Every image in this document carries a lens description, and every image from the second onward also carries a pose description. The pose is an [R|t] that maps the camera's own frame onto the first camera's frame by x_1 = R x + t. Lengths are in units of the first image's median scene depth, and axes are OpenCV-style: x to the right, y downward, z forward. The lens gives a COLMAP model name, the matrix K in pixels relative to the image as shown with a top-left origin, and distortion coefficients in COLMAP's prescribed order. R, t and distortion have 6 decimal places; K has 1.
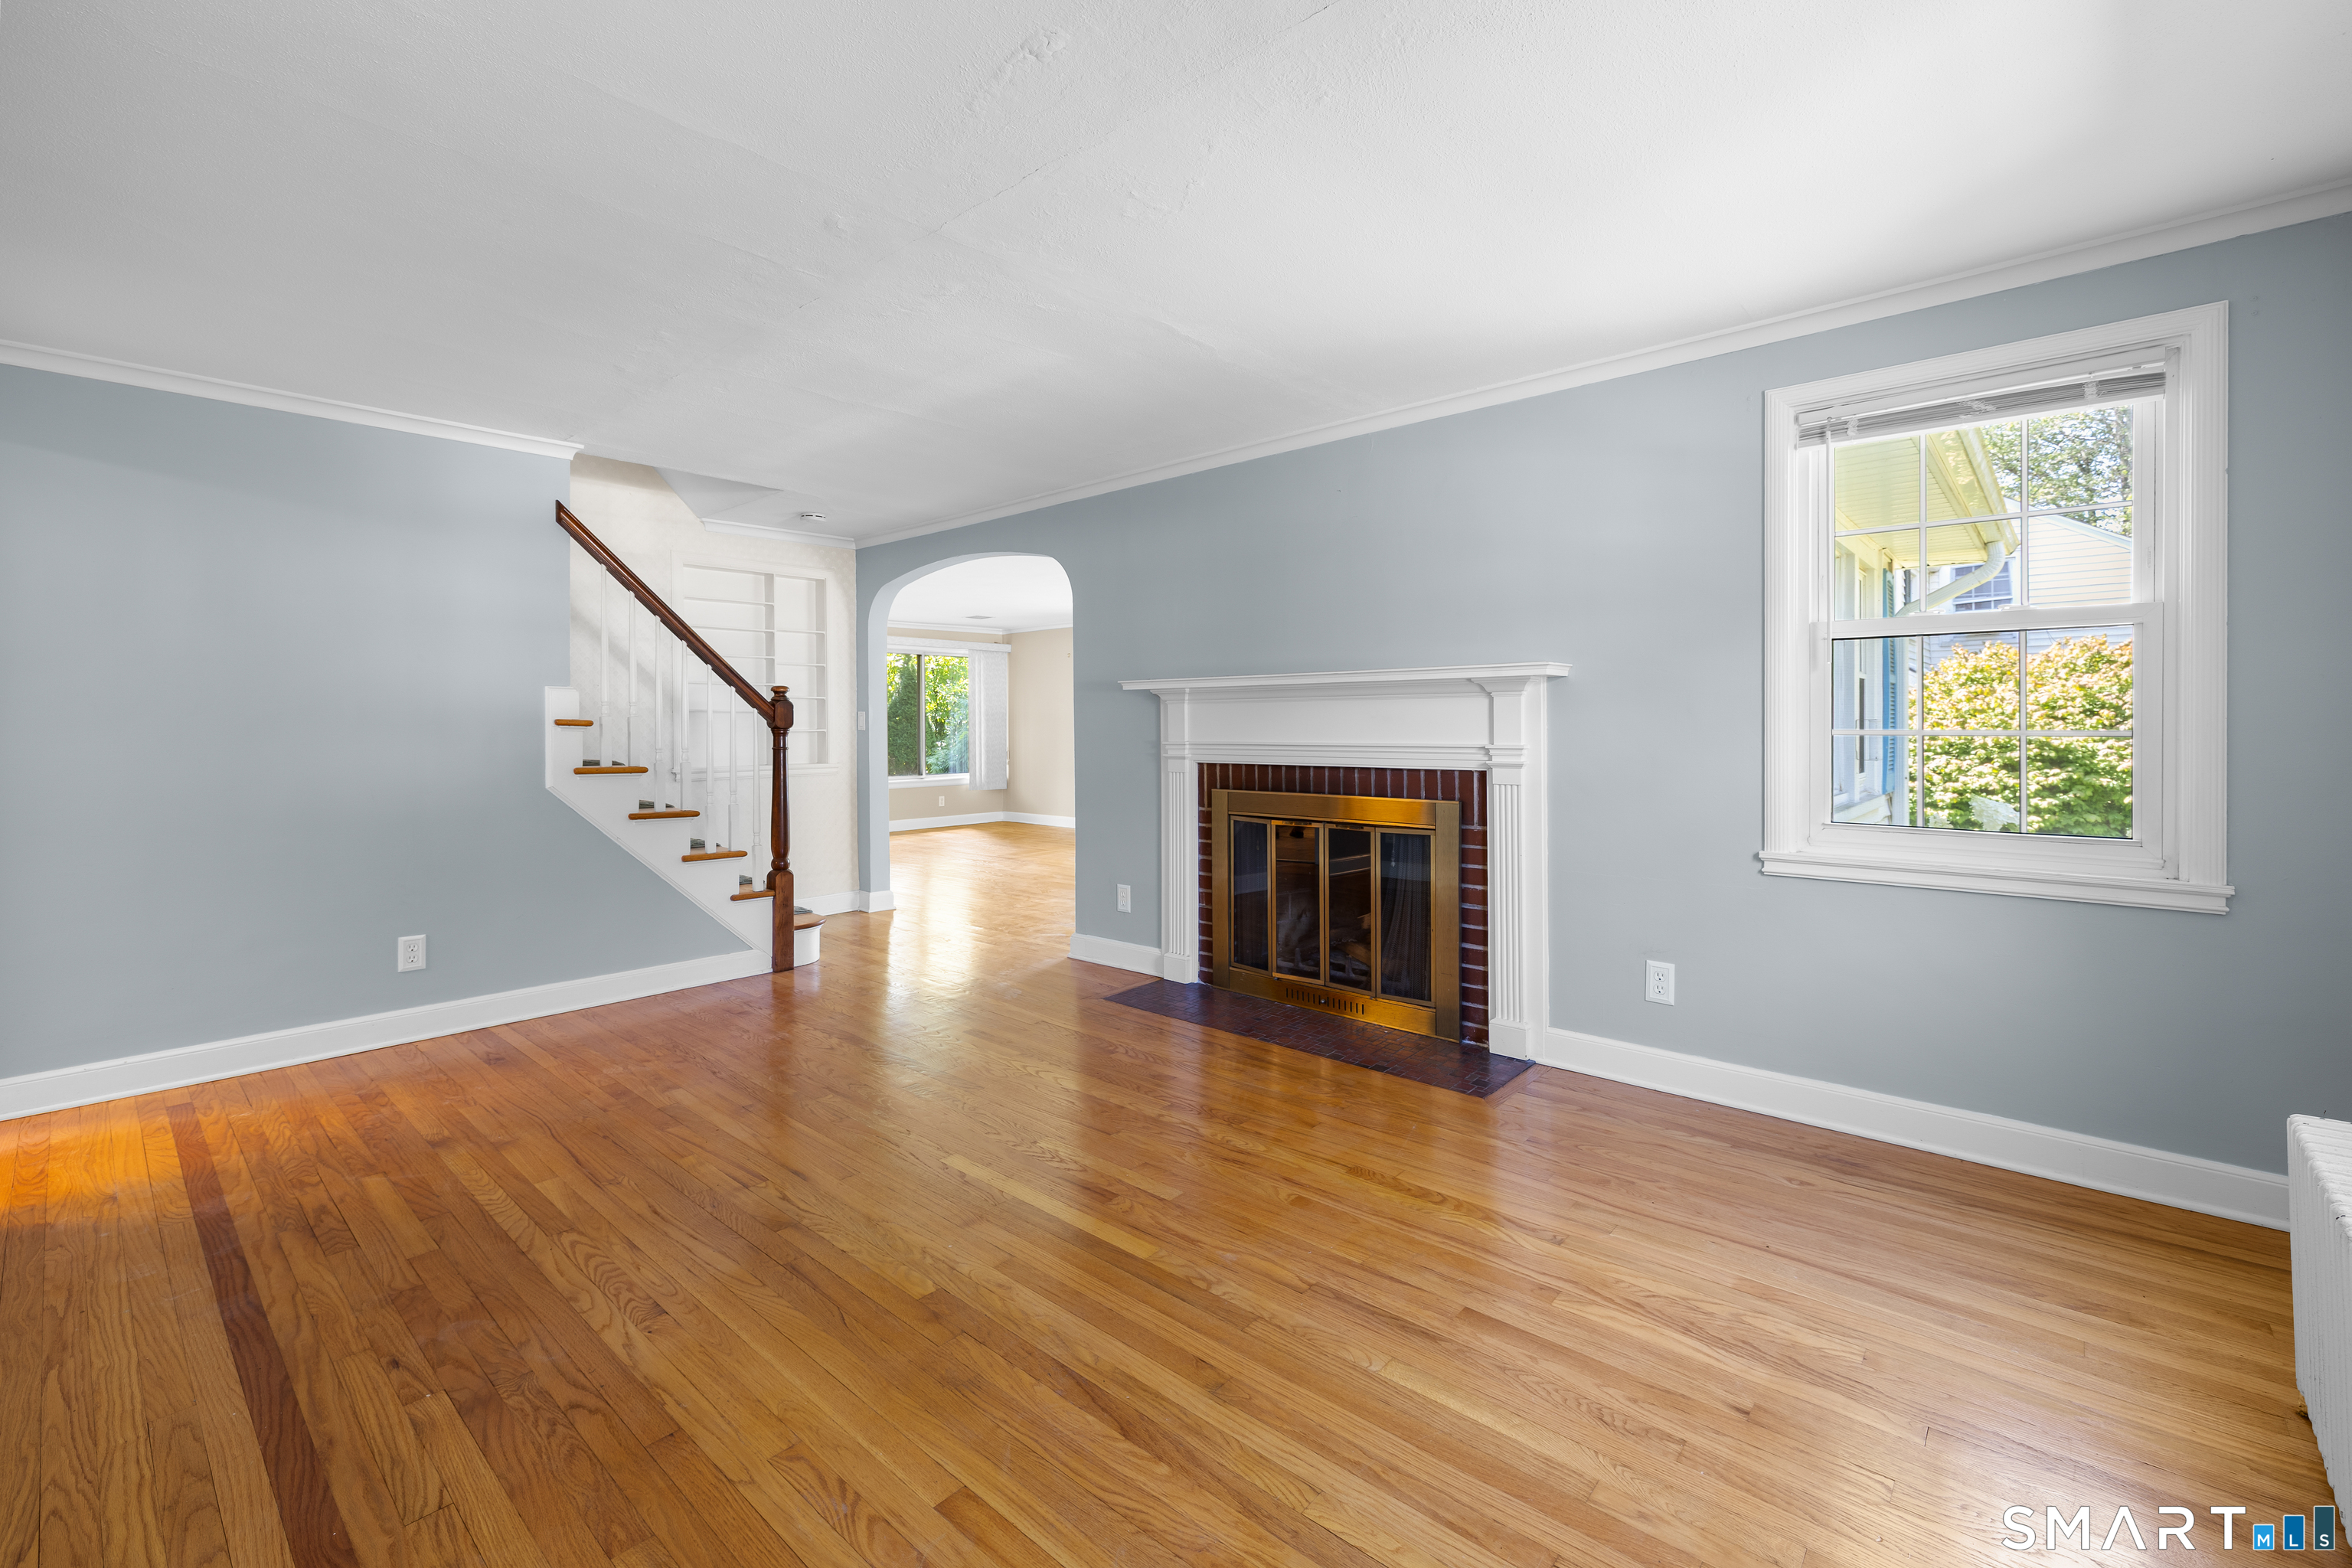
lens RADIAL K [[1009.3, 0, 1169.4], [0, 1009.3, 726.3], [0, 0, 1]] dist [0.001912, 0.000174]
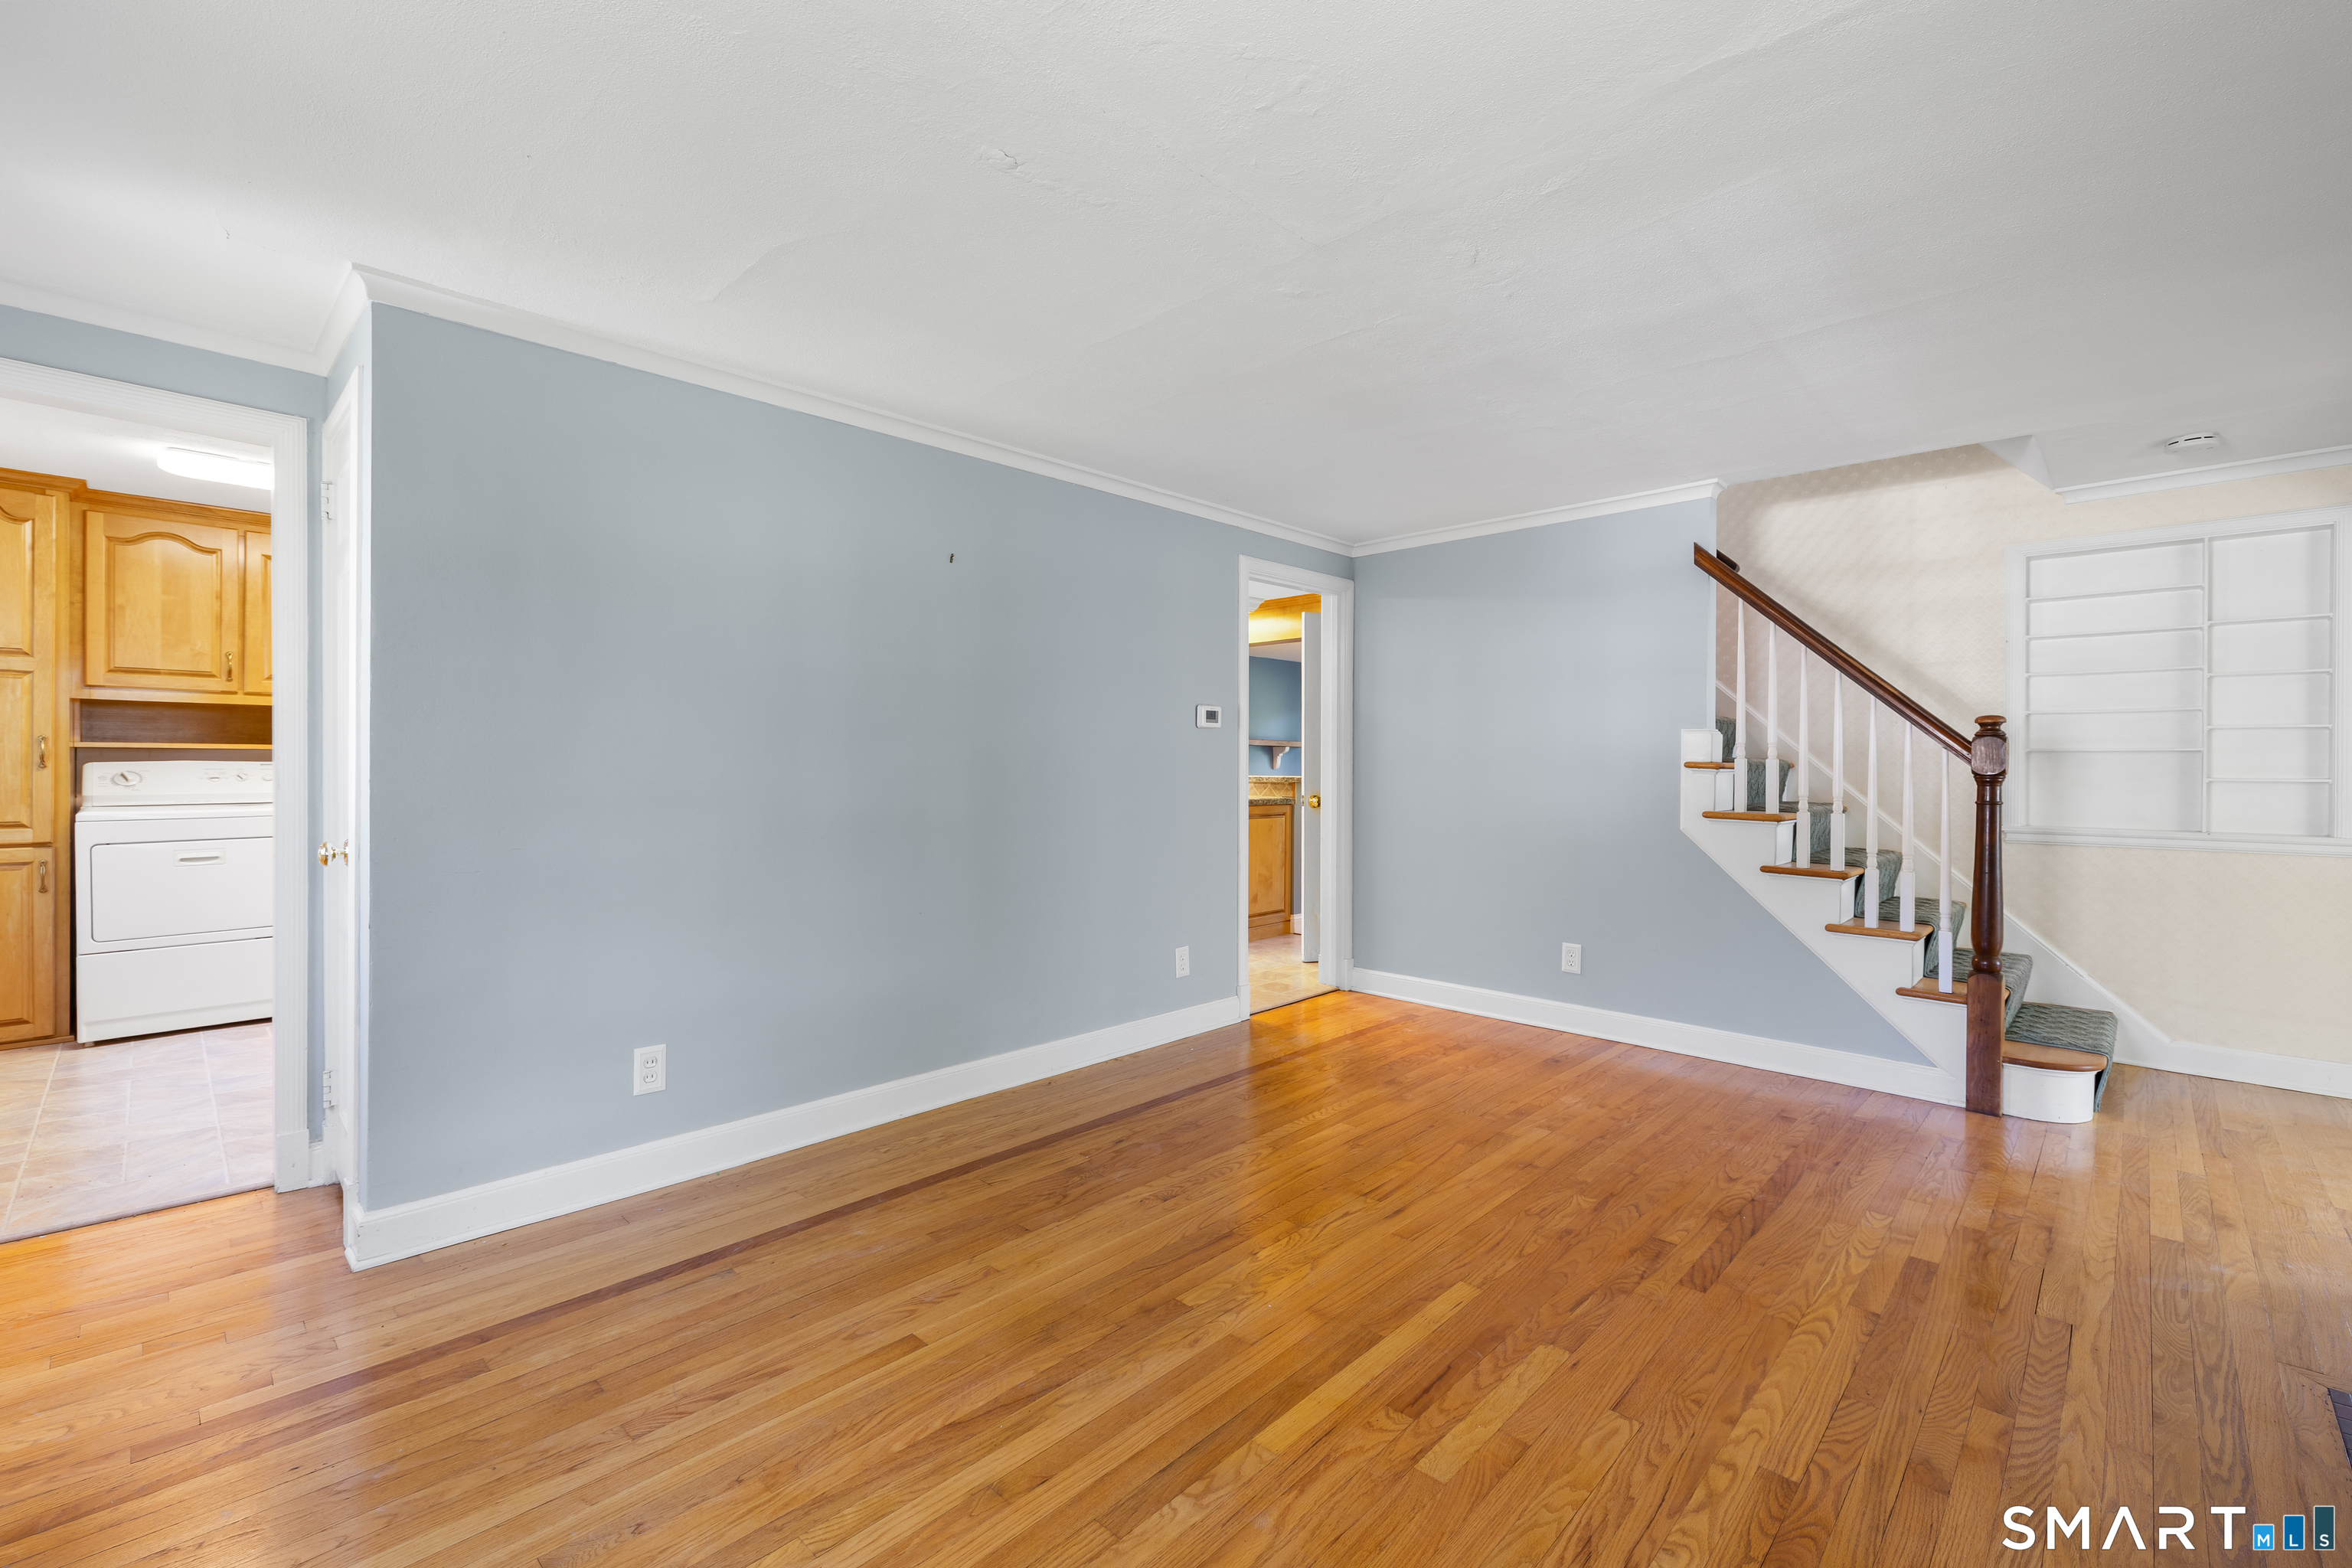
lens RADIAL K [[1009.3, 0, 1161.3], [0, 1009.3, 768.2], [0, 0, 1]] dist [0.001912, 0.000174]
pose [[-0.044916, 0.008872, -0.998951, 0.502489], [-0.007859, 0.999926, 0.009234, -0.006696], [0.998960, 0.008266, -0.044843, 0.624715]]
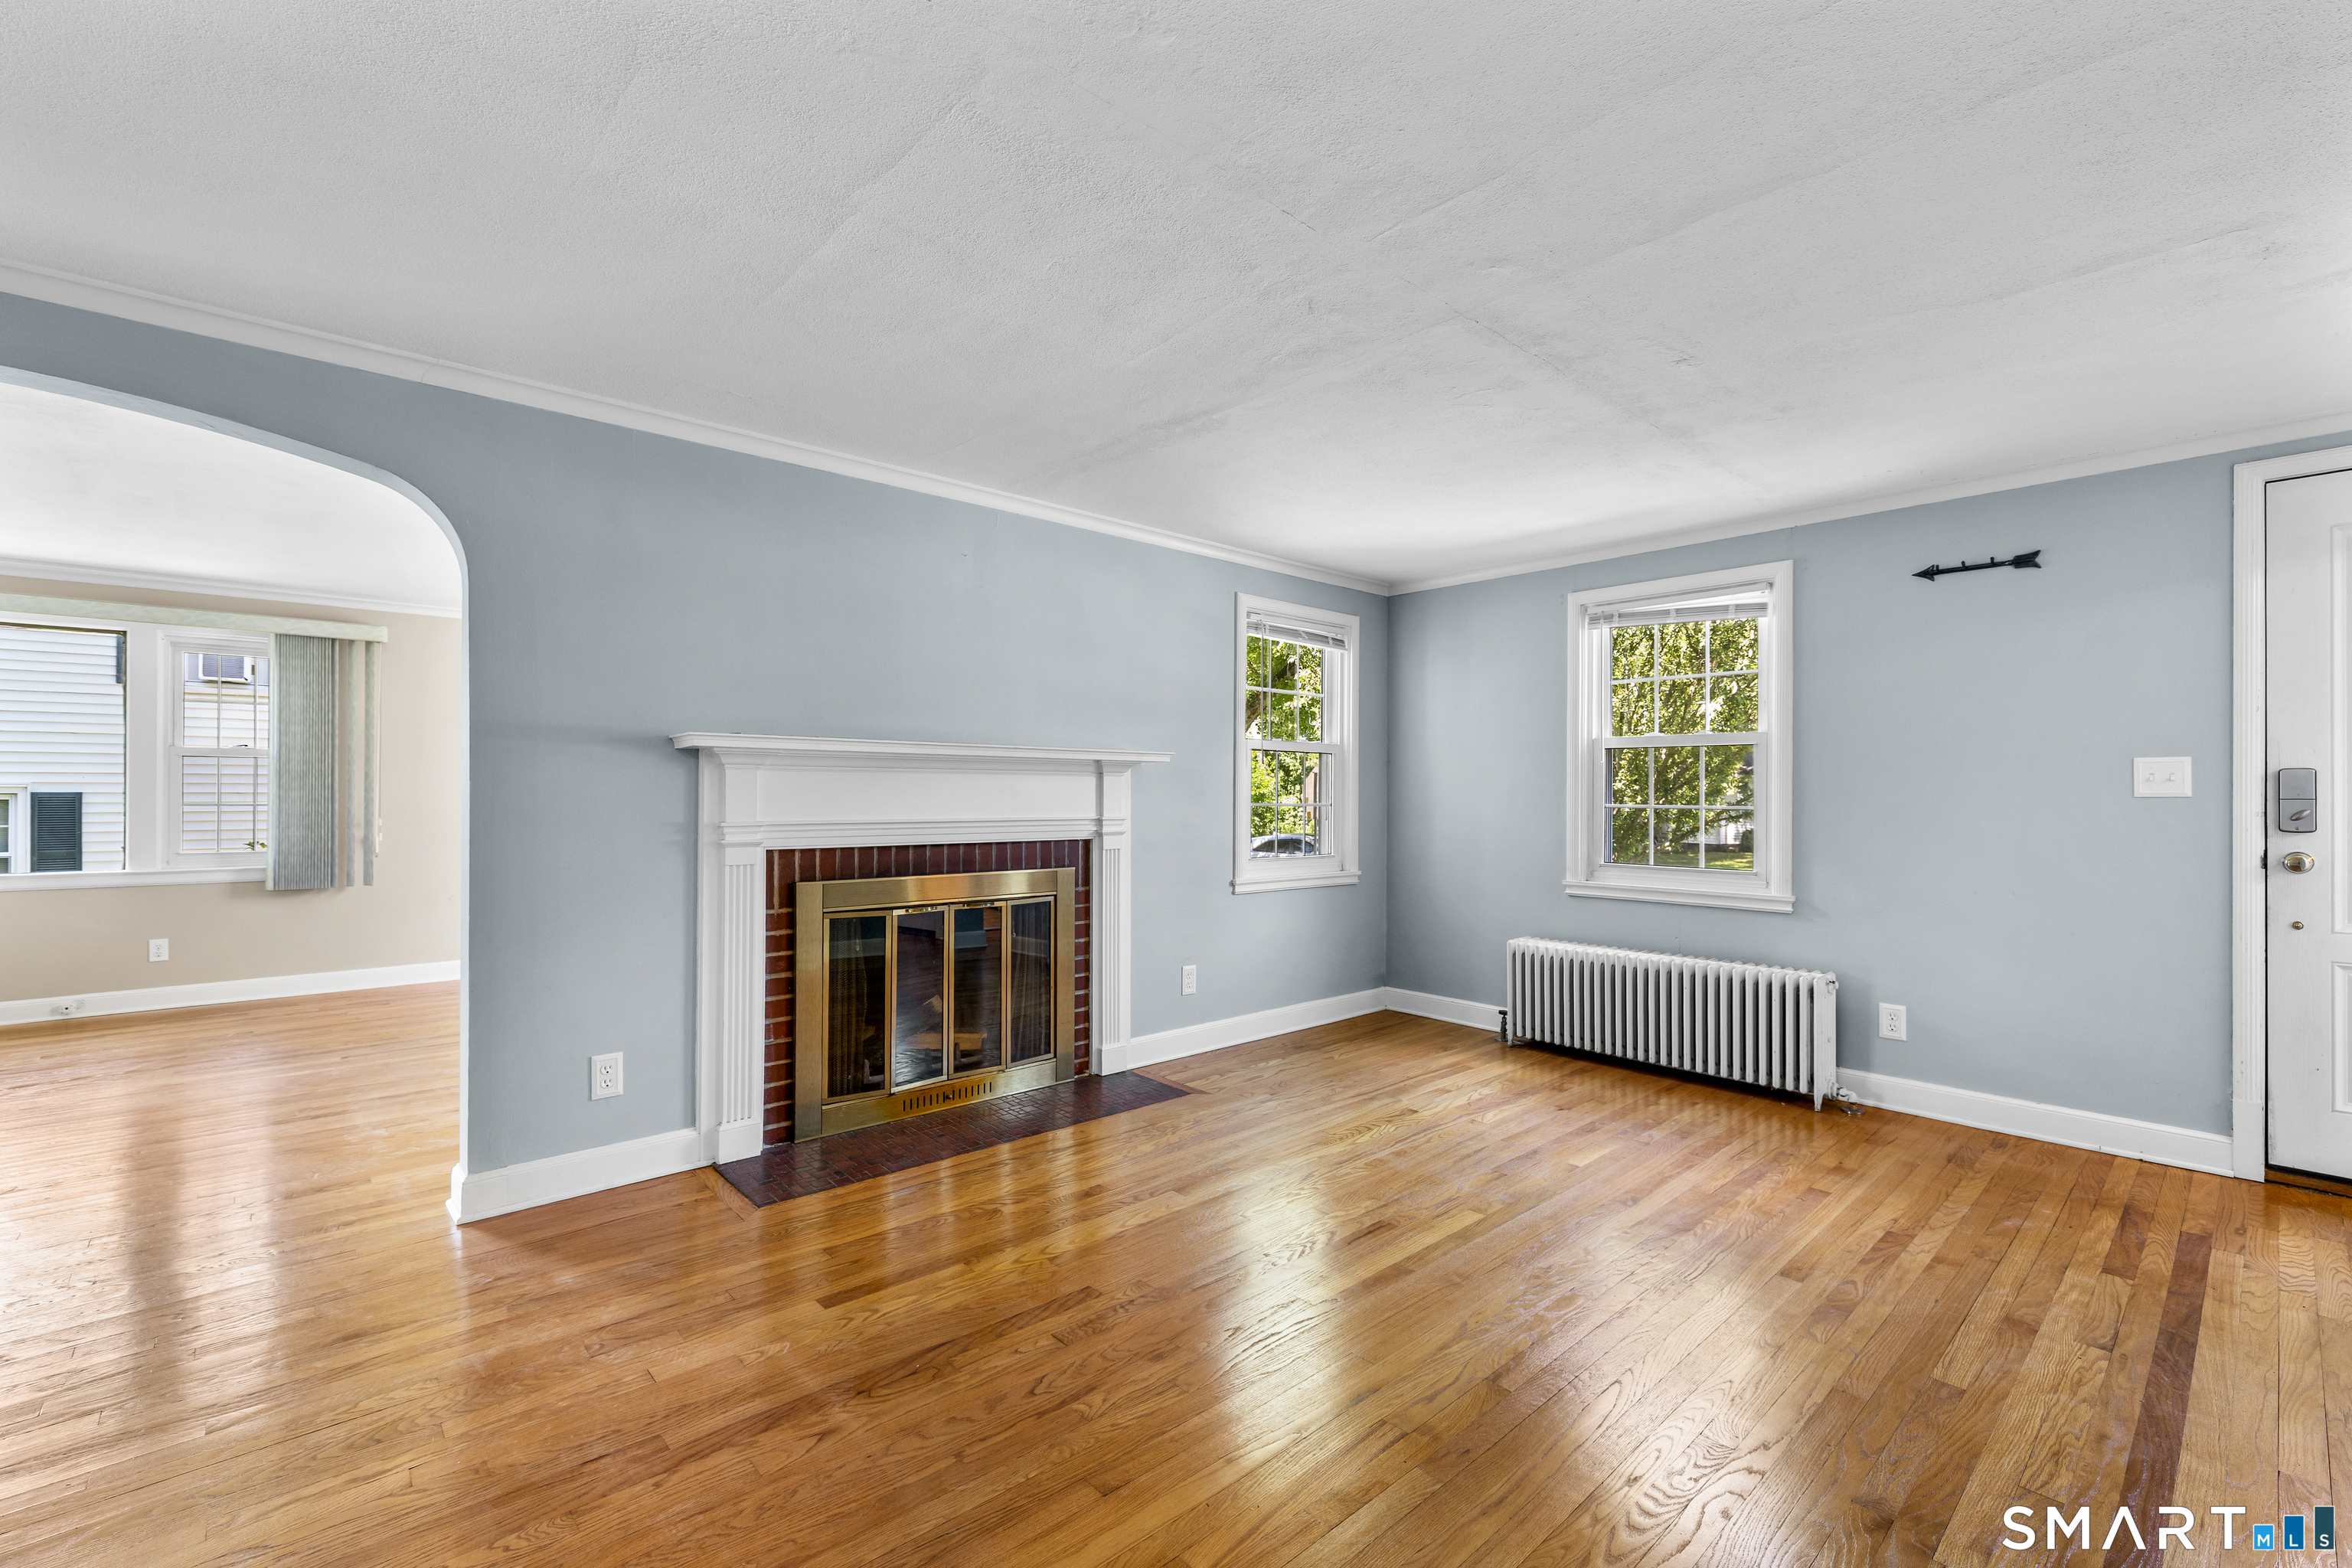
lens RADIAL K [[1009.3, 0, 1155.9], [0, 1009.3, 782.4], [0, 0, 1]] dist [0.001912, 0.000174]
pose [[0.112409, 0.017446, 0.993509, -0.884438], [-0.001371, 0.999848, -0.017402, -0.001169], [-0.993661, 0.000594, 0.112416, 0.827258]]
